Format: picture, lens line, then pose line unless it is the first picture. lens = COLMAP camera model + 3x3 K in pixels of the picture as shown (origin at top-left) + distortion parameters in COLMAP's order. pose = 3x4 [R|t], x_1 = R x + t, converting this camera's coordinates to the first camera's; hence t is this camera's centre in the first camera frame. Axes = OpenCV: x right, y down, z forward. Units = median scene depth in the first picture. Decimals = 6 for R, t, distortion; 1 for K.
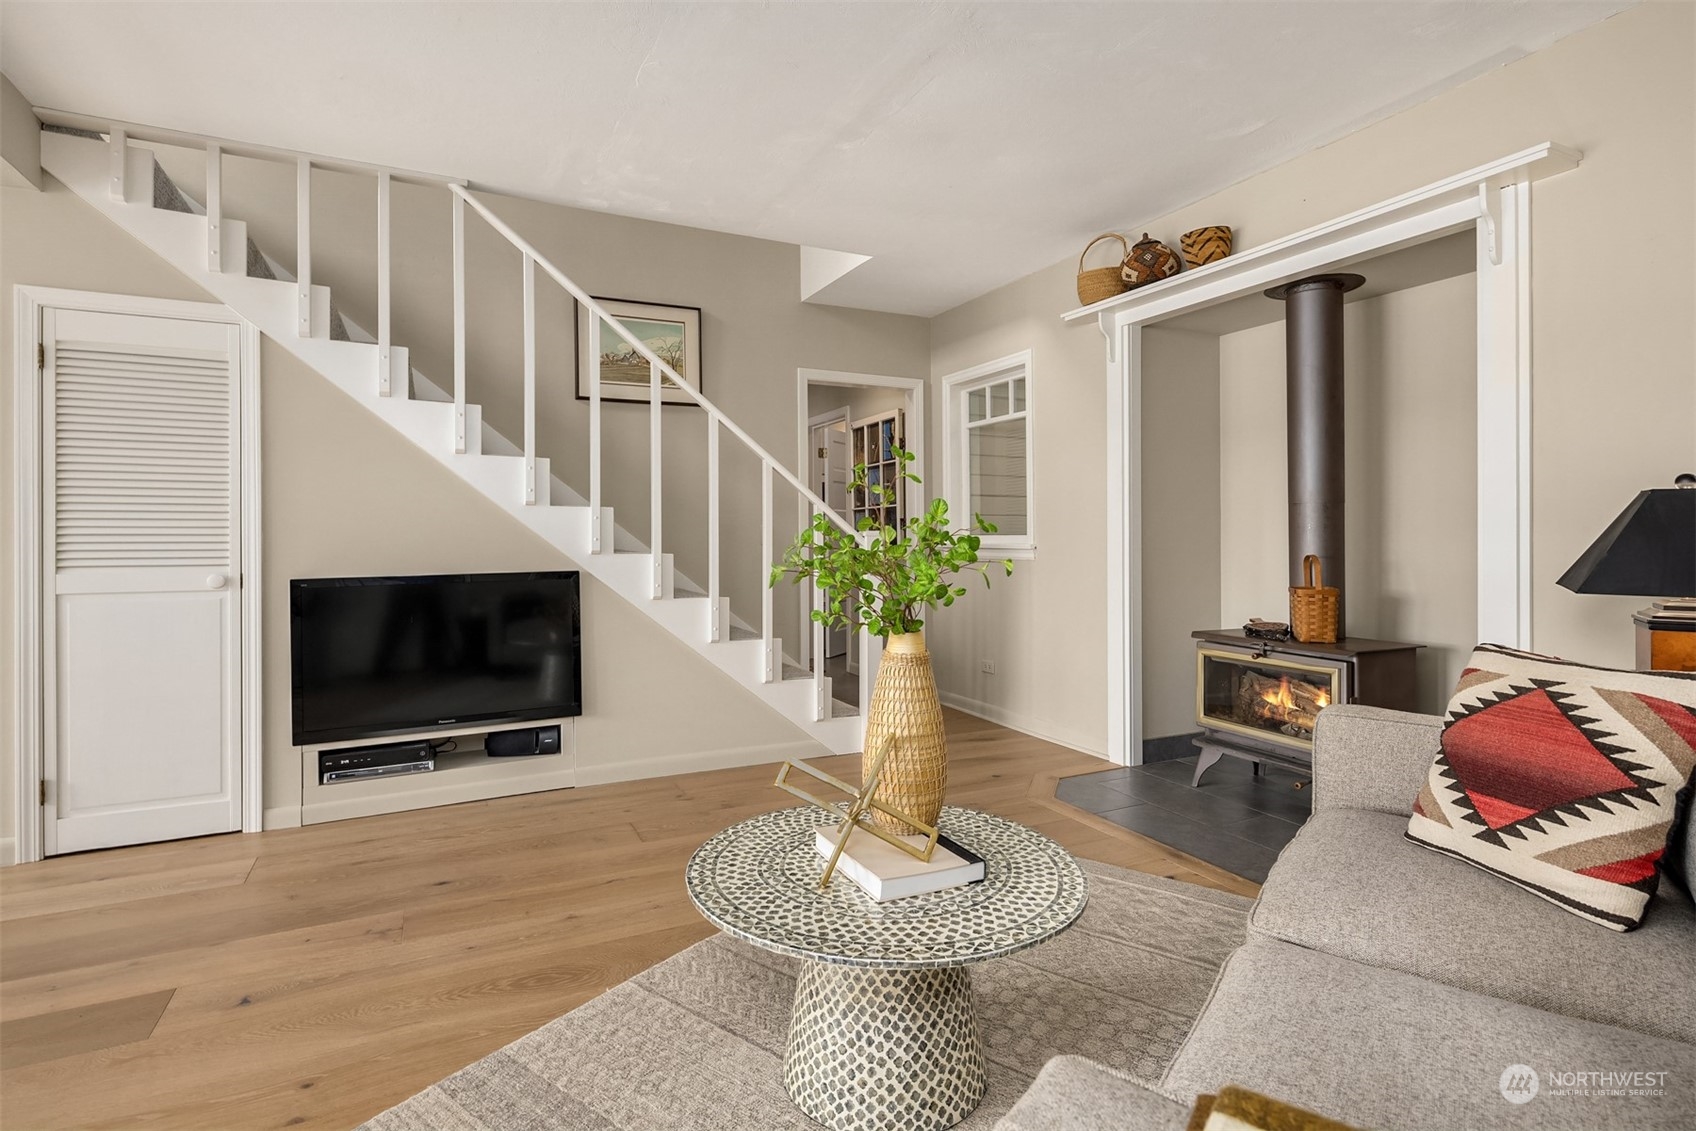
lens RADIAL K [[817.5, 0, 881.6], [0, 817.5, 537.3], [0, 0, 1]] dist [0.001312, -0.001456]
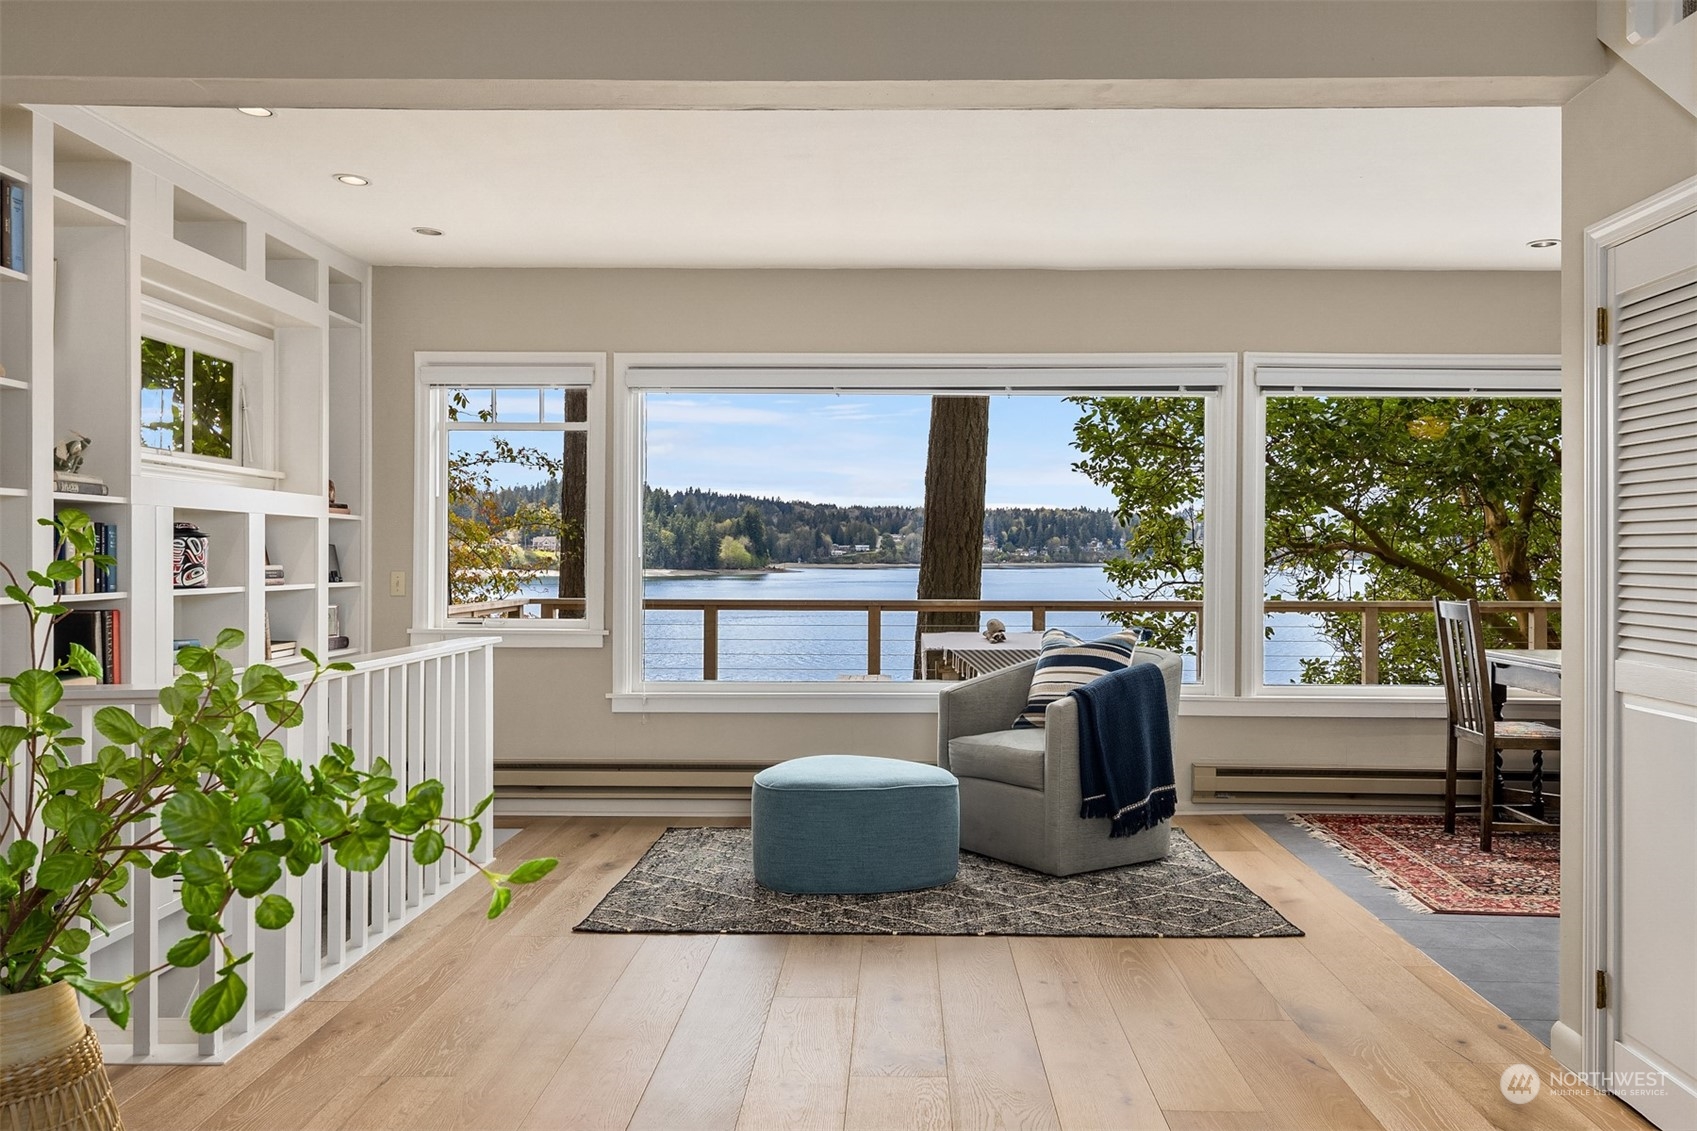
lens RADIAL K [[1307.8, 0, 848.5], [0, 1307.8, 565.5], [0, 0, 1]] dist [0.004633, -0.004698]
pose [[-0.494152, 0.006506, -0.869351, 0.148737], [0.000959, 0.999975, 0.006939, -0.036467], [0.869375, 0.002595, -0.494146, 0.912759]]
